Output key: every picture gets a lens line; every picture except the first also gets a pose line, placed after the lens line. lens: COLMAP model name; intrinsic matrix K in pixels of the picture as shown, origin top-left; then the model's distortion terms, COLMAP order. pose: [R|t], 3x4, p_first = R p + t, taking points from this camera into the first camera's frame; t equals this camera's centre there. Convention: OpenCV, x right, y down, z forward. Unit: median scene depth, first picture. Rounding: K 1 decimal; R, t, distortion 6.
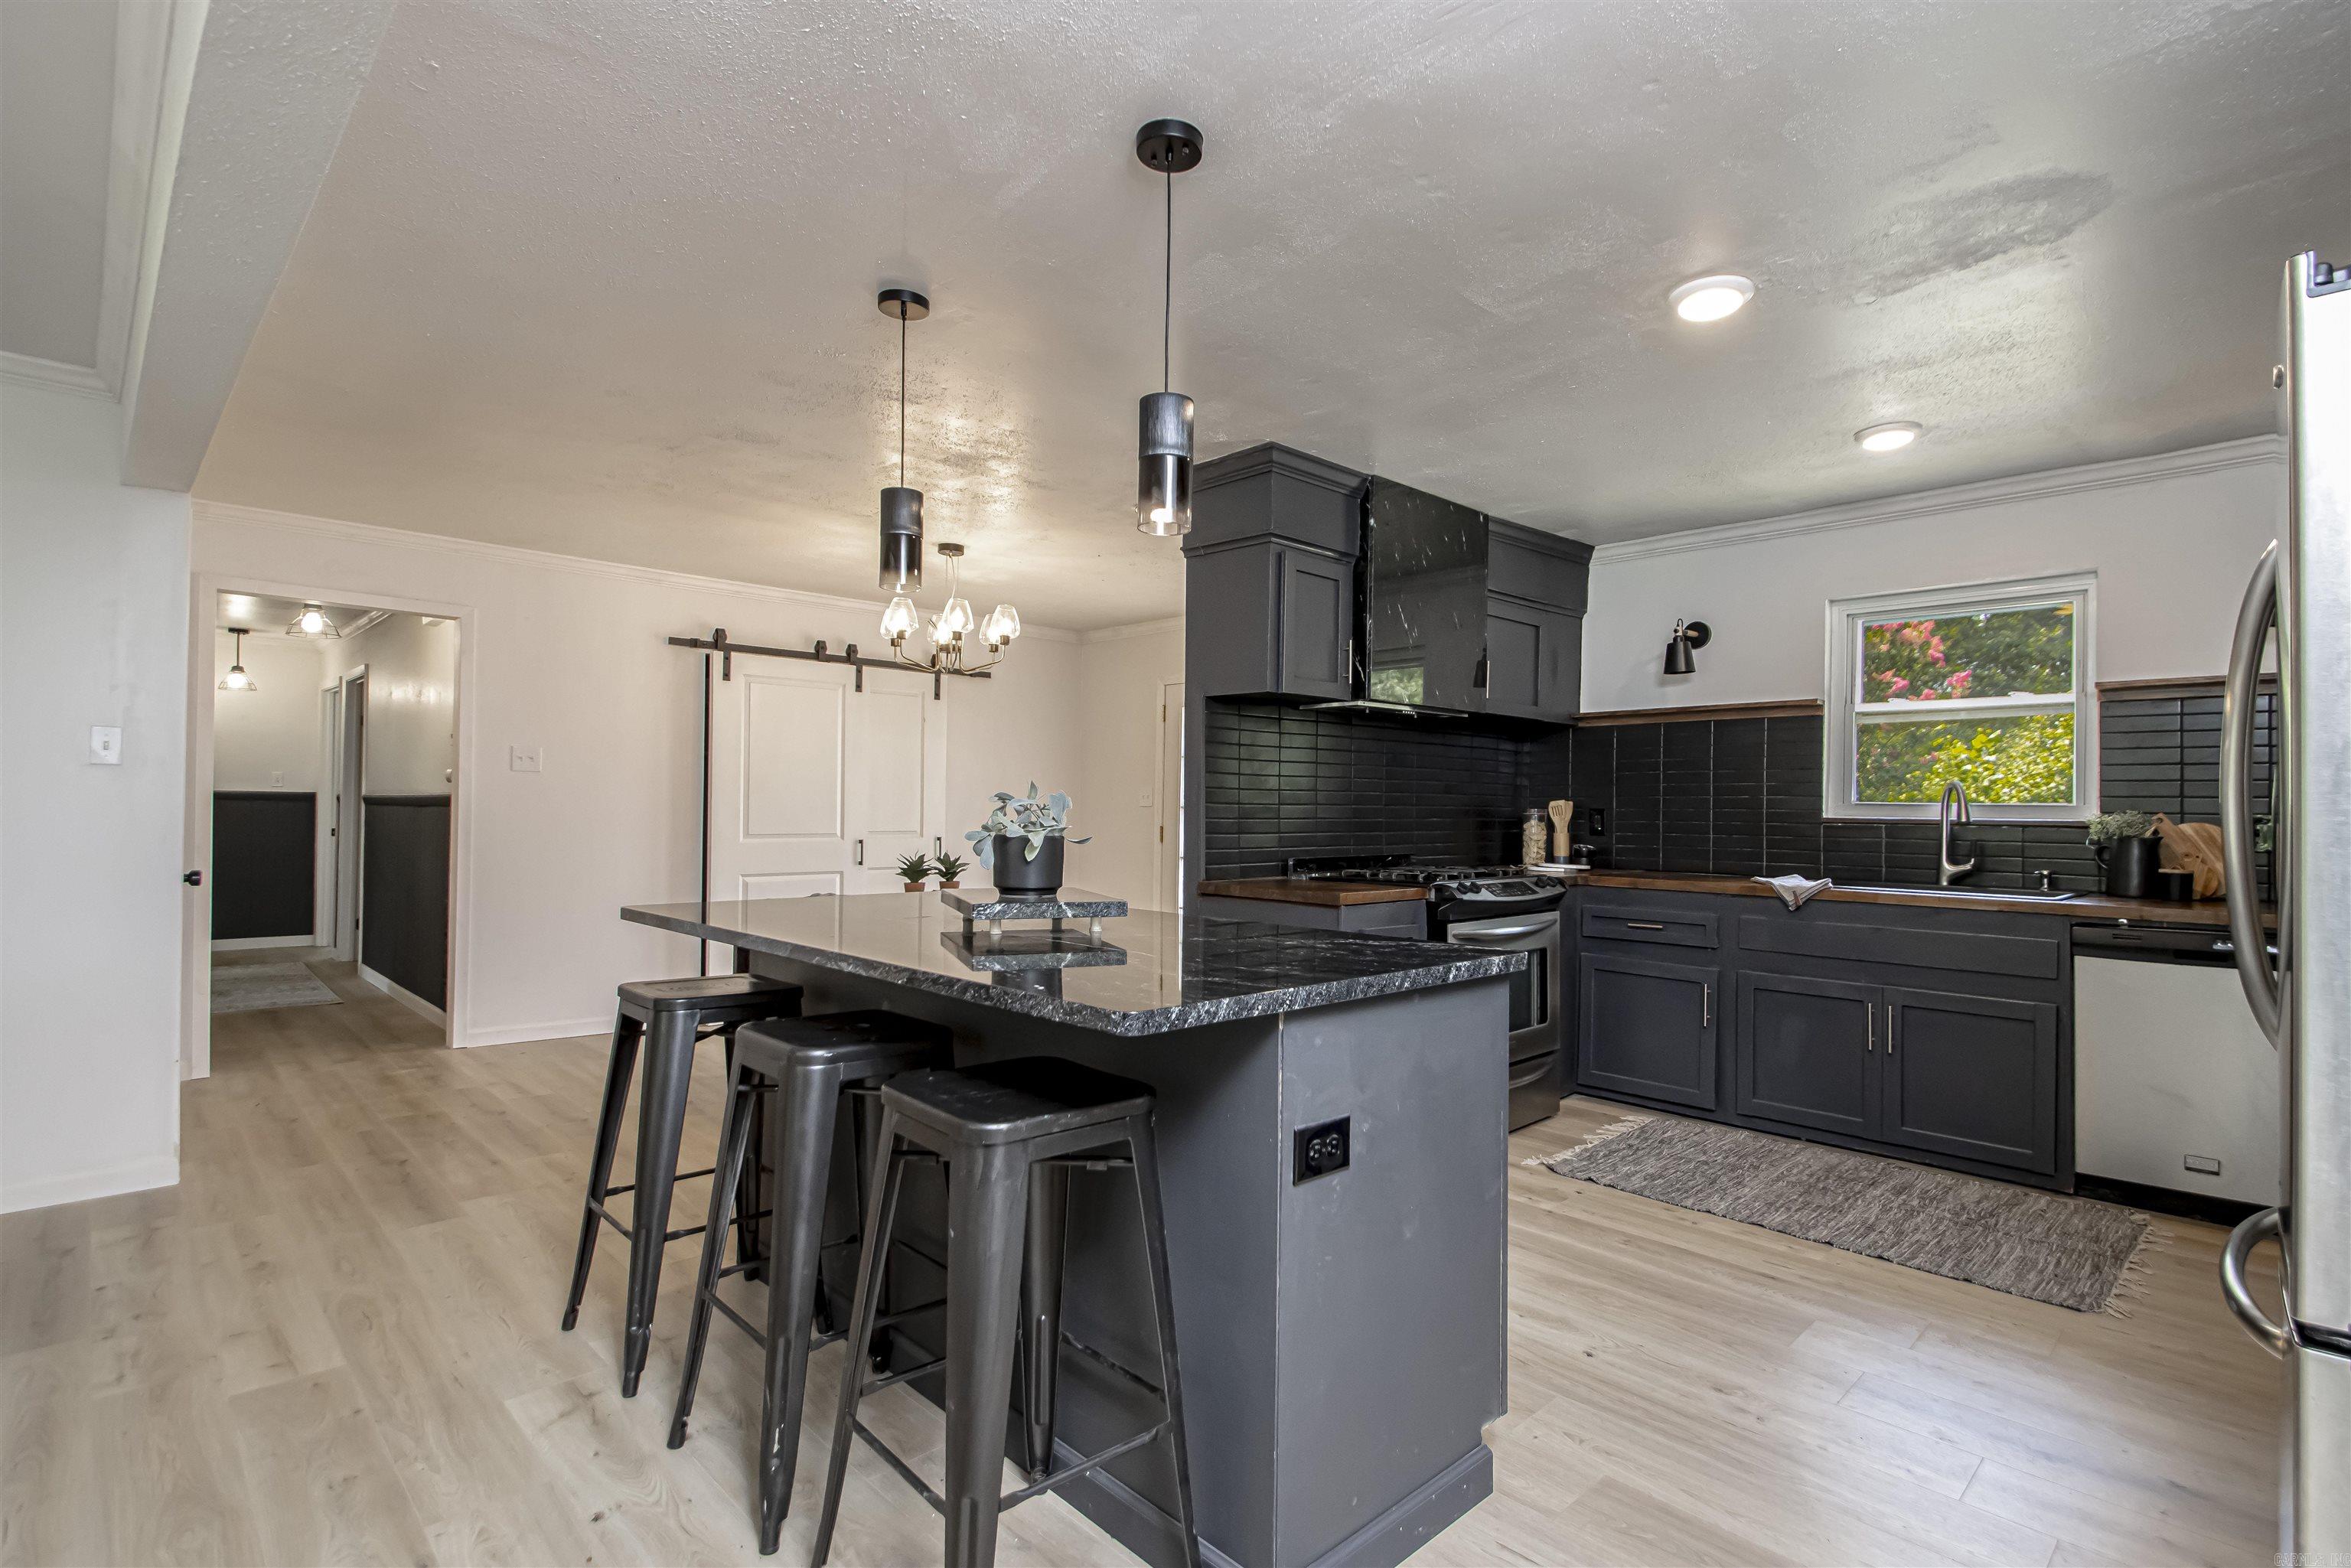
lens RADIAL K [[1122.4, 0, 1200.5], [0, 1122.4, 804.9], [0, 0, 1]] dist [0.011800, -0.014035]
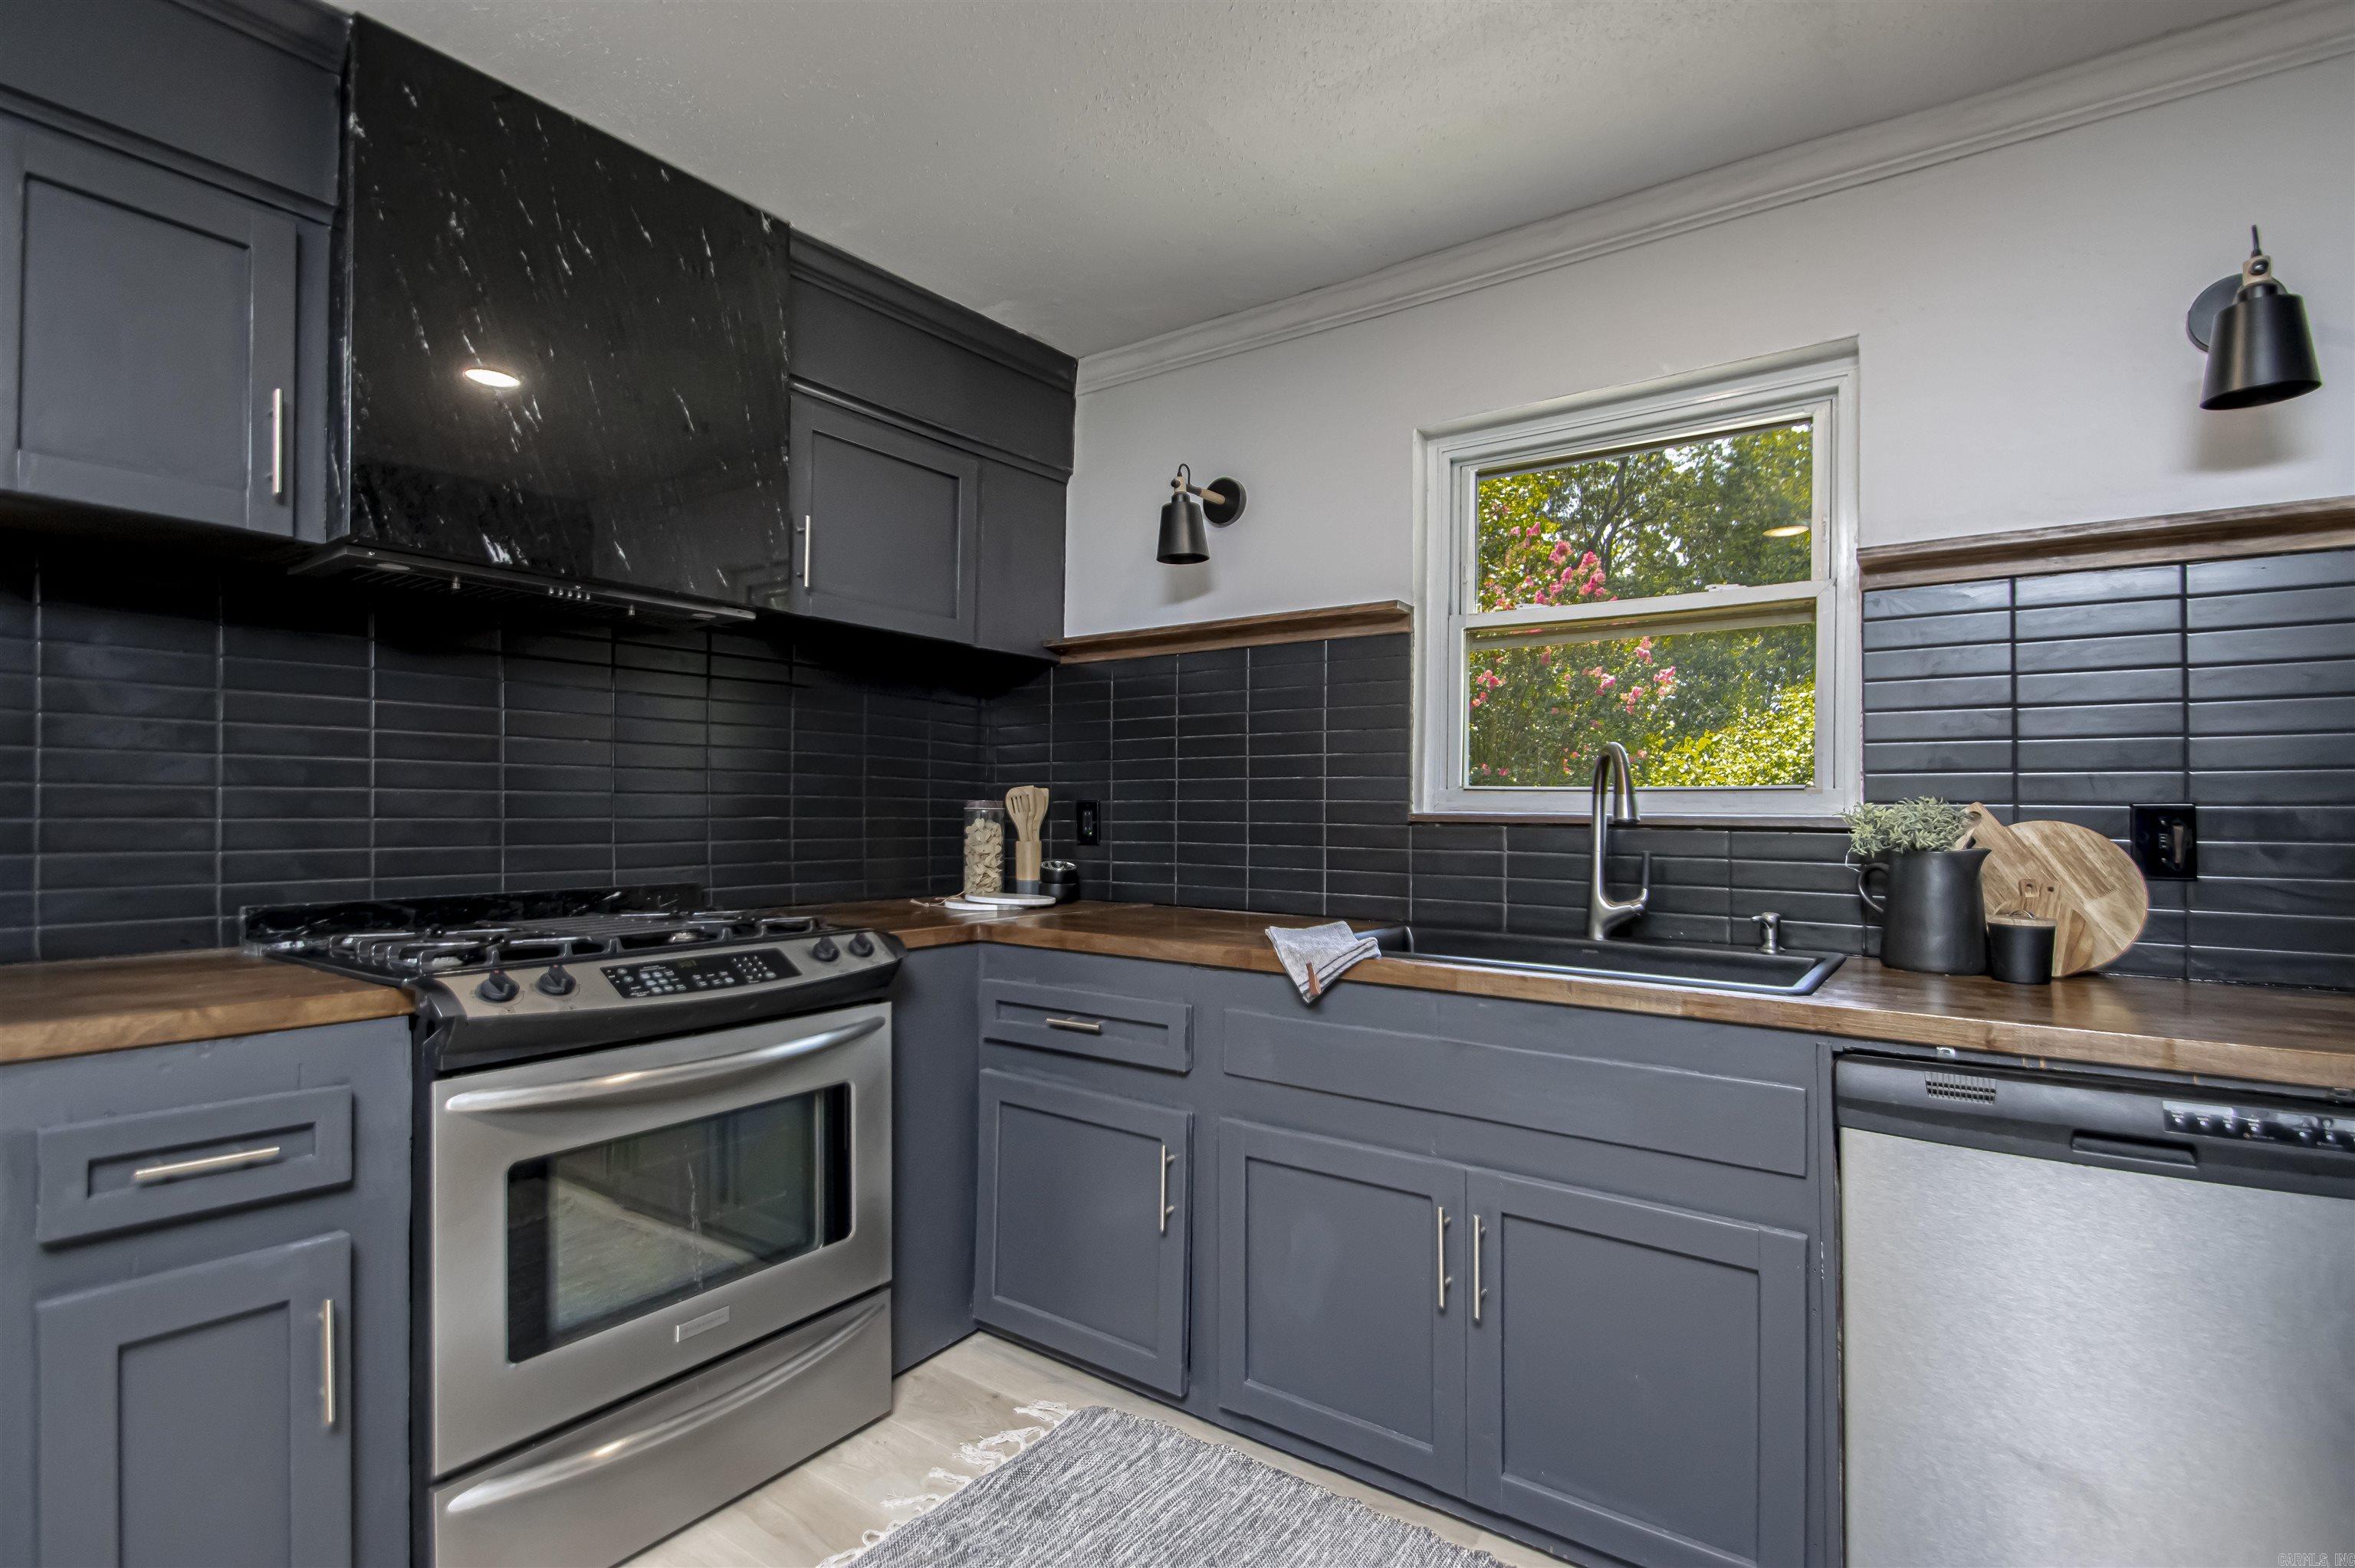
lens RADIAL K [[1124.2, 0, 1172.4], [0, 1124.2, 783.2], [0, 0, 1]] dist [0.011800, -0.014035]
pose [[0.985092, 0.003573, 0.171991, 0.362967], [-0.000012, 0.999786, -0.020701, 0.008341], [-0.172028, 0.020390, 0.984881, 0.497457]]
